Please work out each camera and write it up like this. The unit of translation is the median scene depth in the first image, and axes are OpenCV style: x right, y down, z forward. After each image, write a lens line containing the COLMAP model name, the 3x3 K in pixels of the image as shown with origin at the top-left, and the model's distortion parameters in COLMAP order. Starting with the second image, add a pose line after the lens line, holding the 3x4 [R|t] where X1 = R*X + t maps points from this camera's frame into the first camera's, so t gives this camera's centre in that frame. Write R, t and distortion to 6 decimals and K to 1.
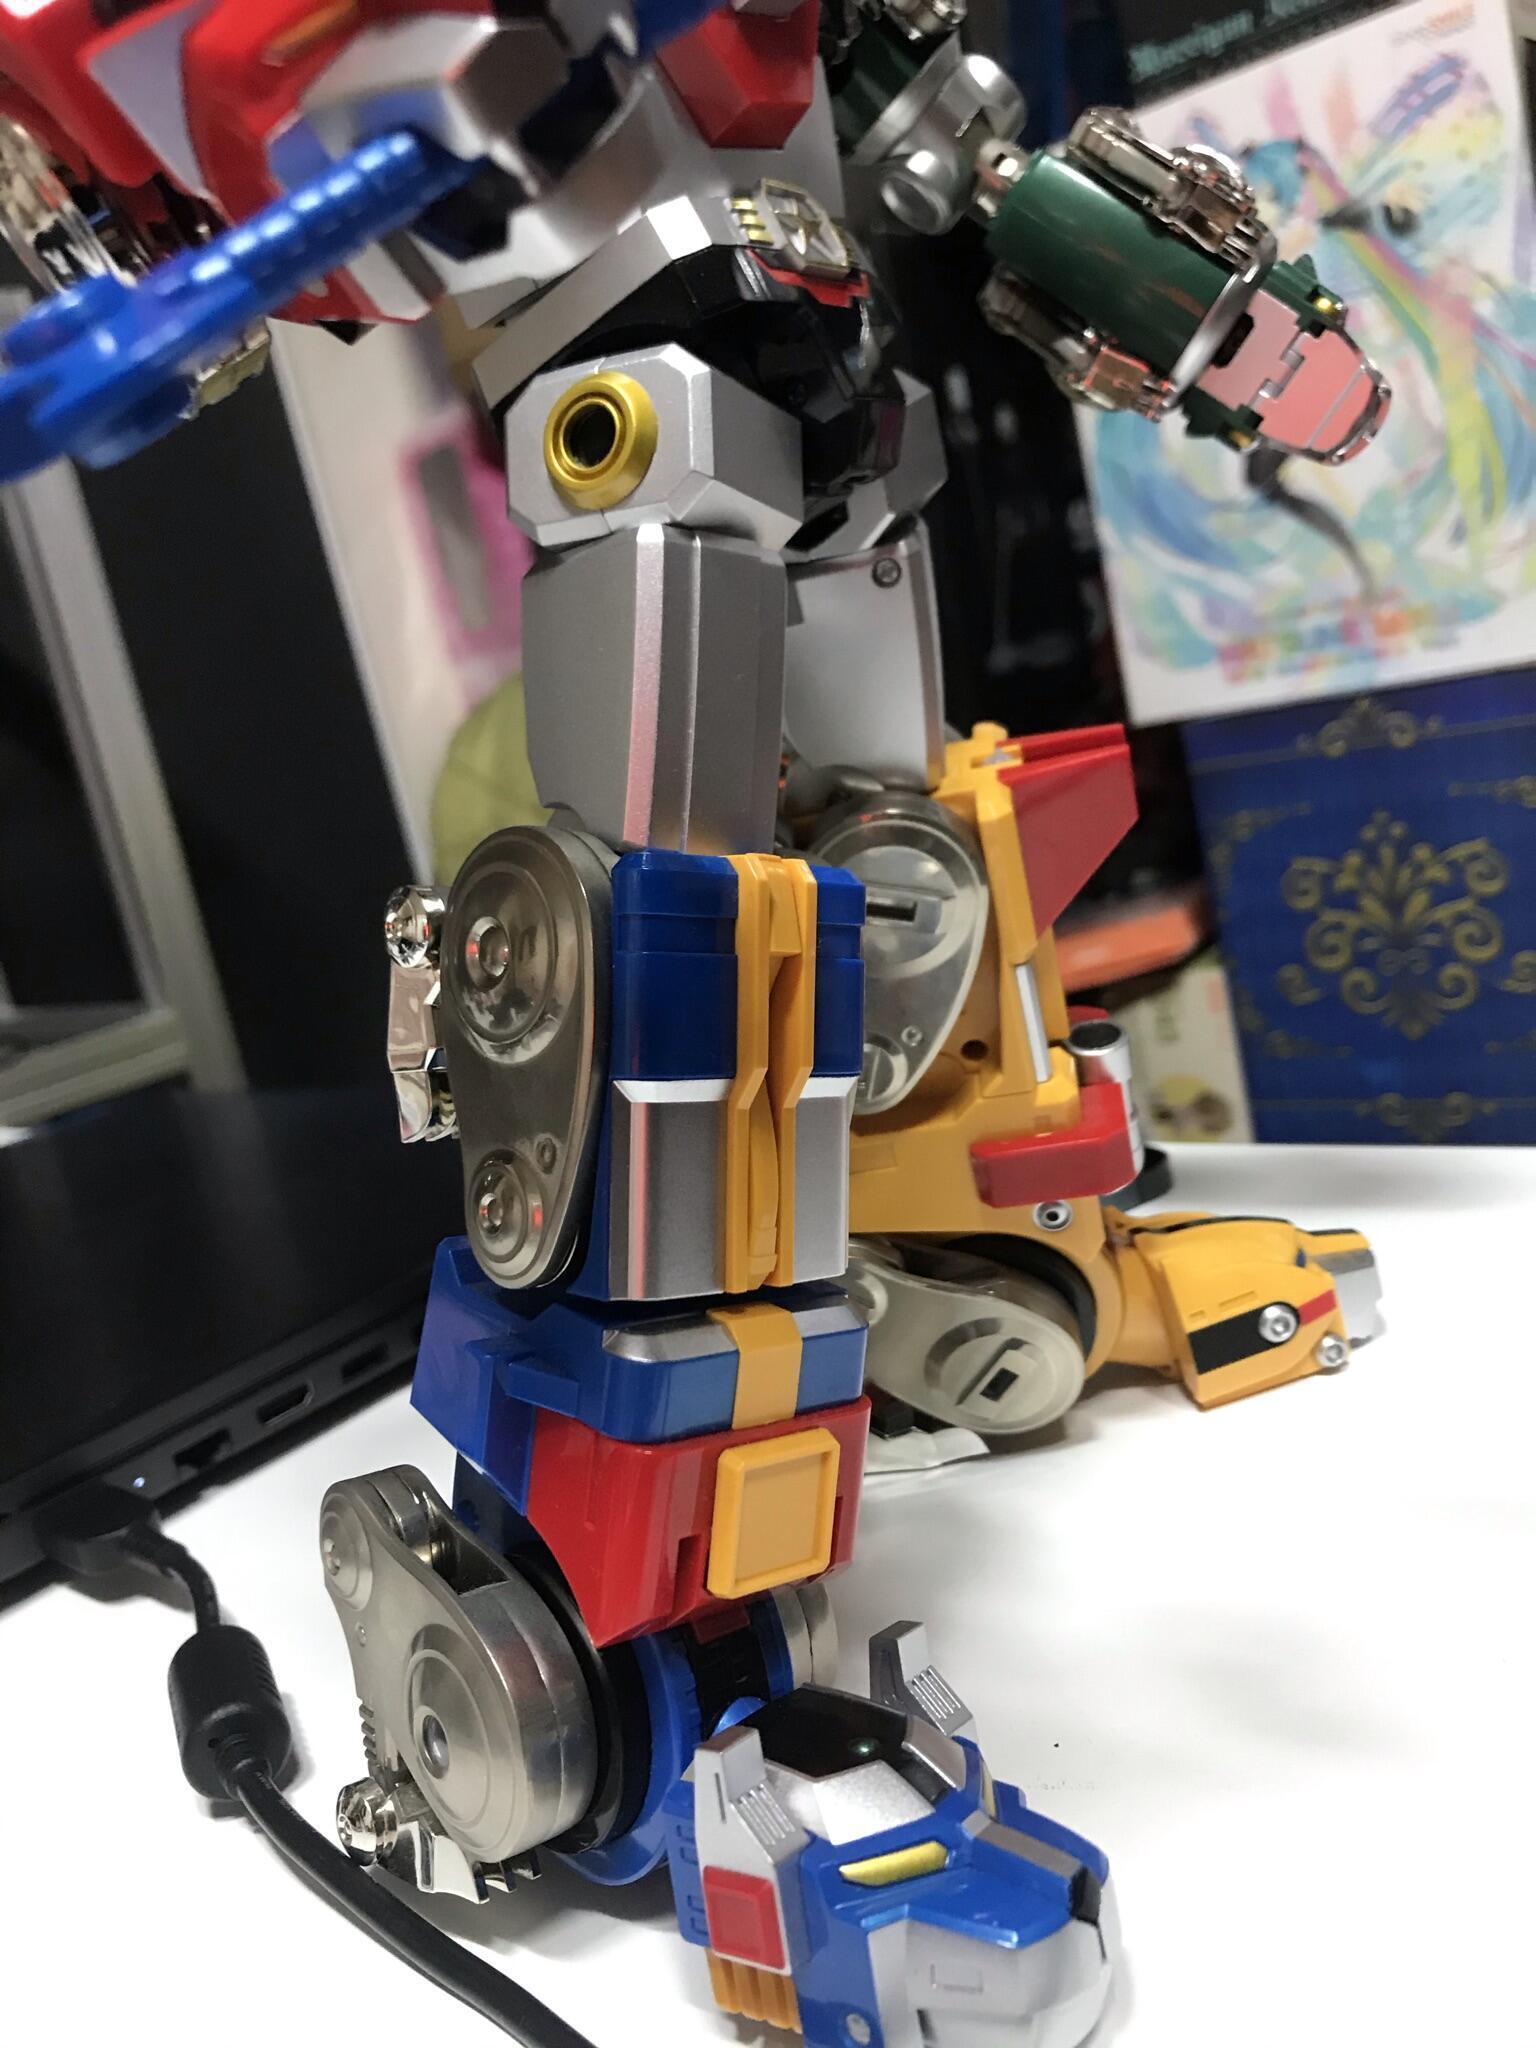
lens RADIAL K [[1703.4, 0, 768.0], [0, 1703.4, 1024.0], [0, 0, 1]] dist [0.007909, 0.004976]
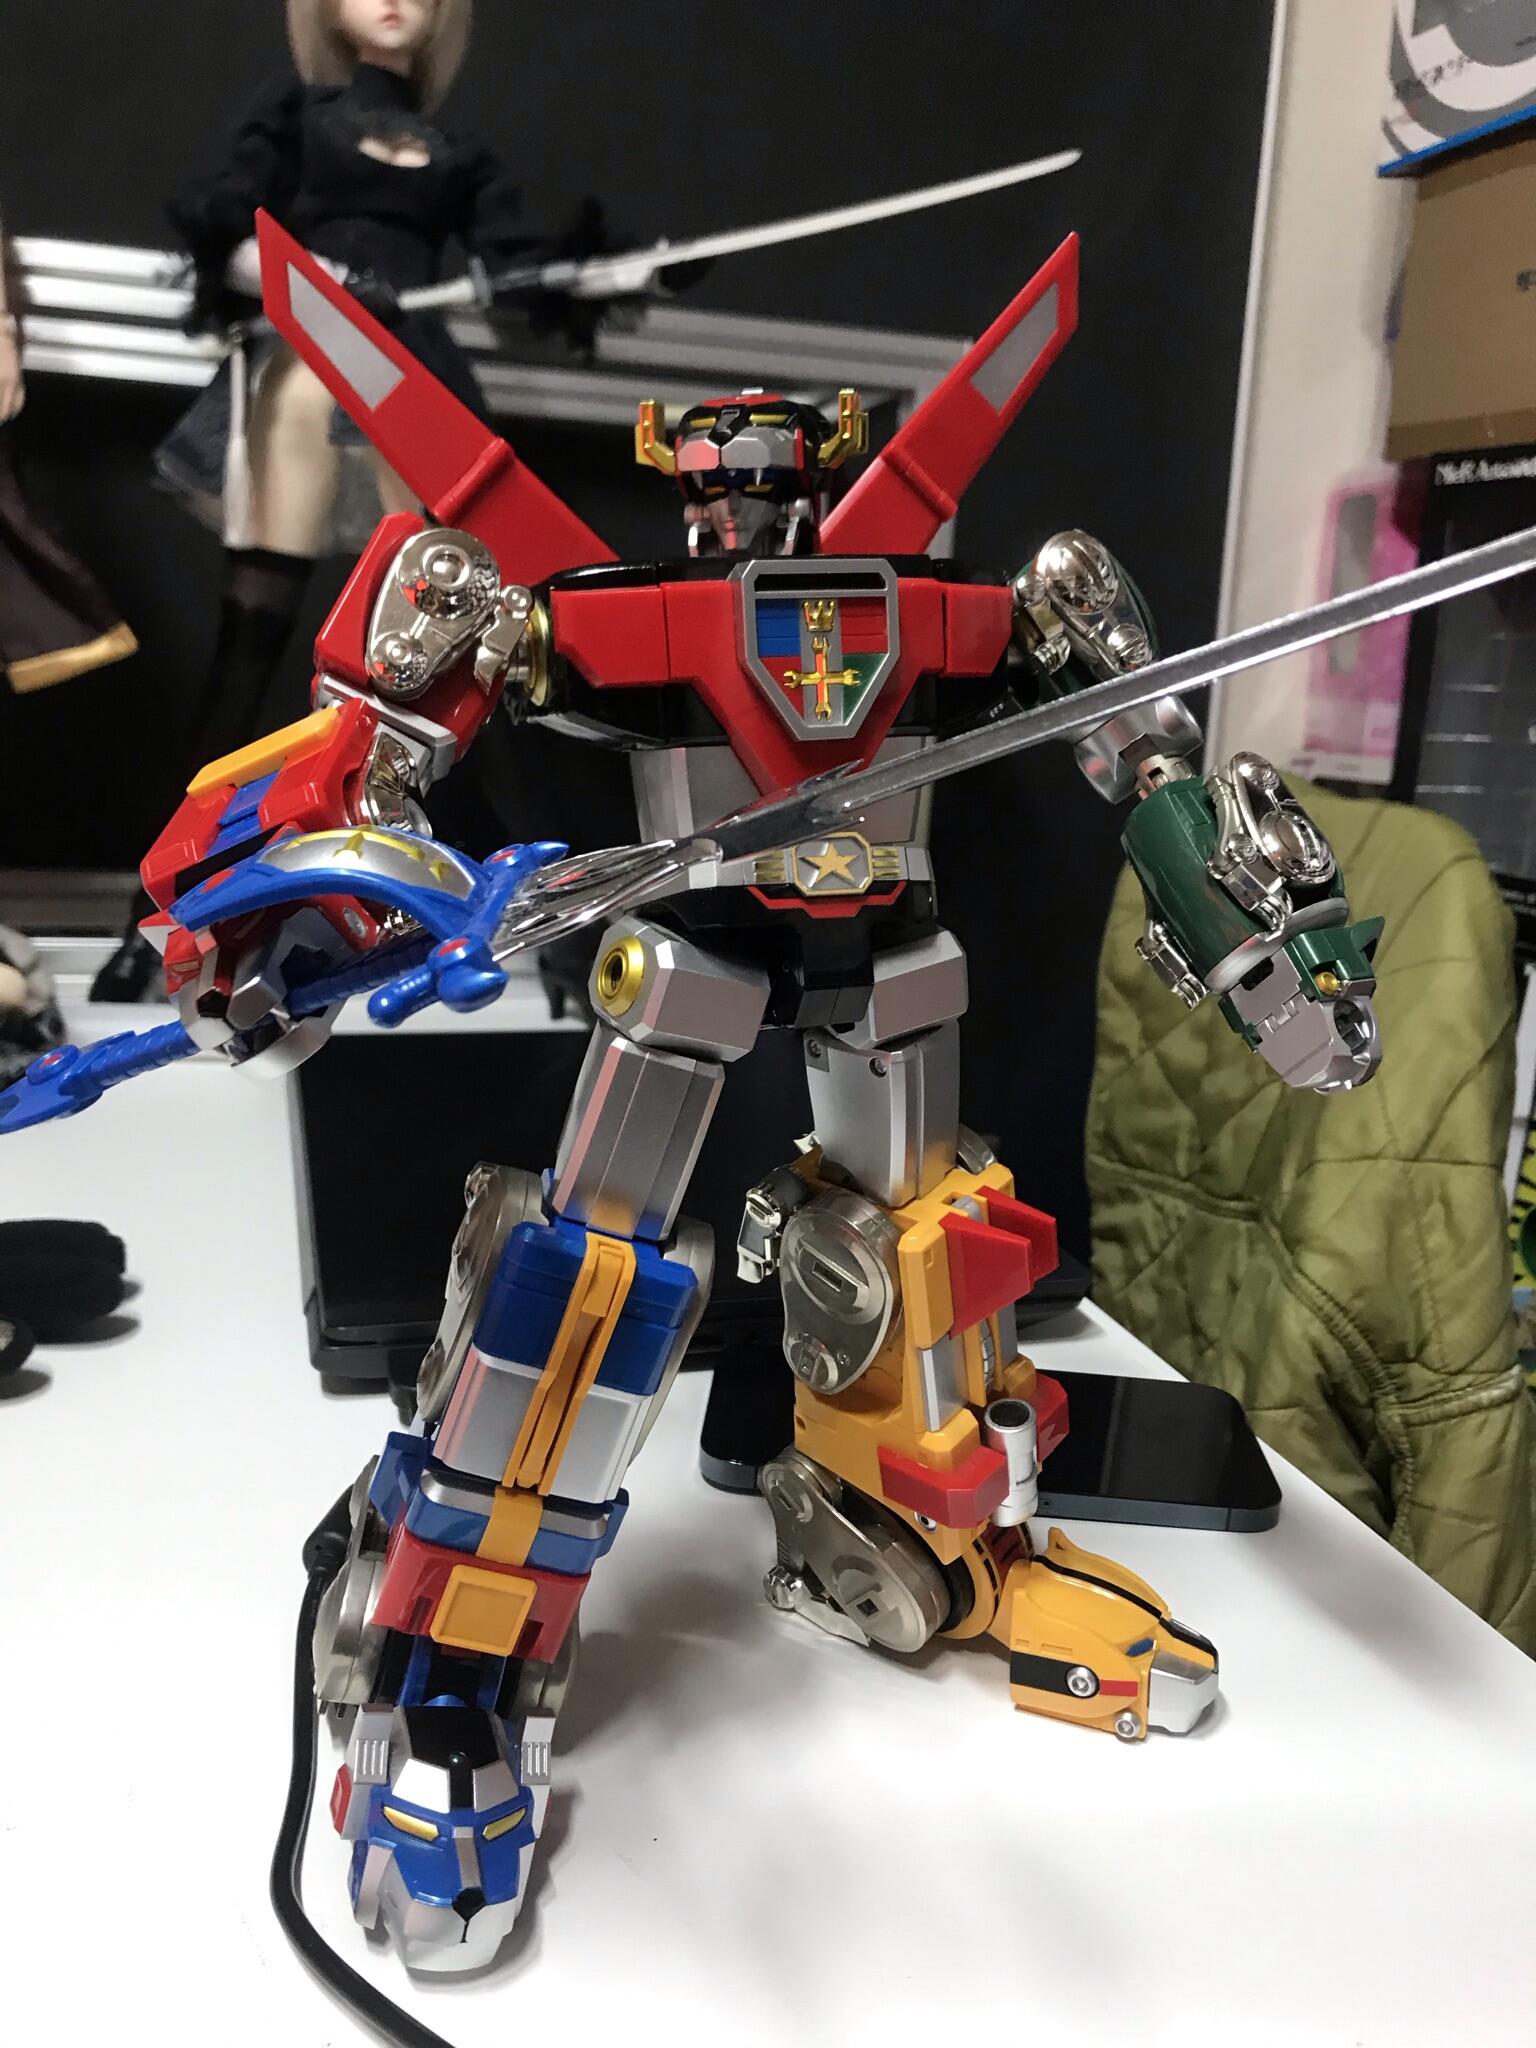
lens RADIAL K [[1659.5, 0, 766.8], [0, 1659.5, 1046.9], [0, 0, 1]] dist [0.015006, -0.000843]
pose [[0.805550, 0.380366, -0.454324, 0.560590], [-0.343477, 0.924547, 0.165033, -0.436047], [0.482817, 0.023107, 0.875416, -0.228151]]
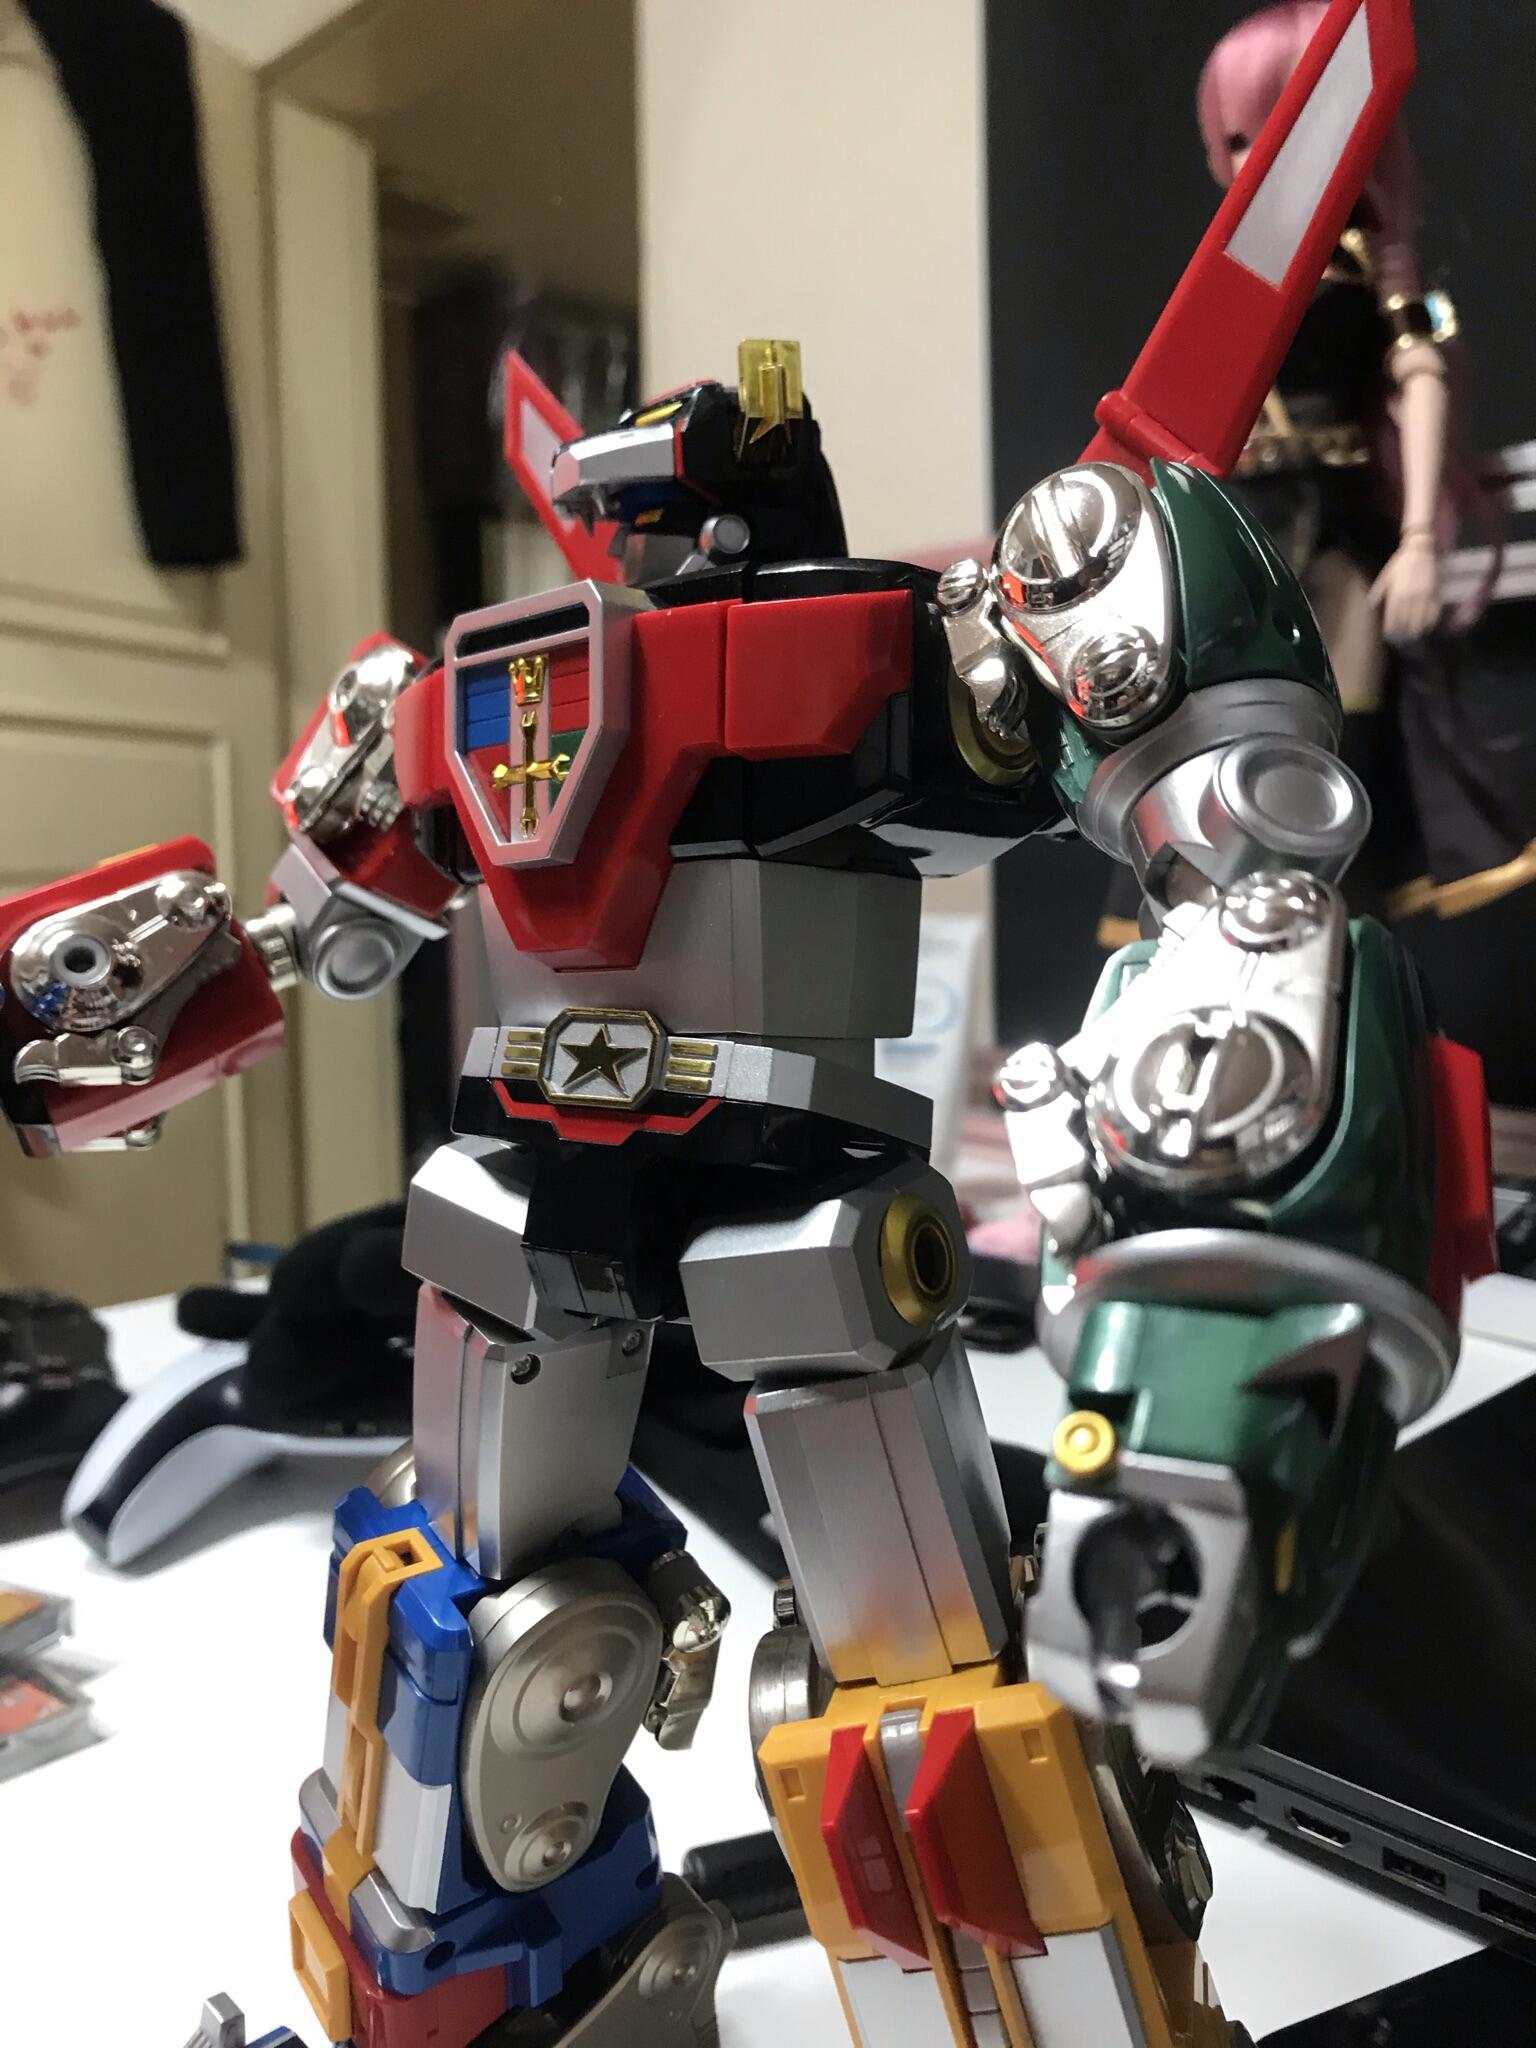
lens RADIAL K [[1703.4, 0, 768.0], [0, 1703.4, 1024.0], [0, 0, 1]] dist [0.007909, 0.004976]
pose [[-0.076017, 0.318424, -0.944895, 0.732075], [-0.188203, 0.926022, 0.327205, -0.657822], [0.979184, 0.202705, -0.010465, 0.895938]]
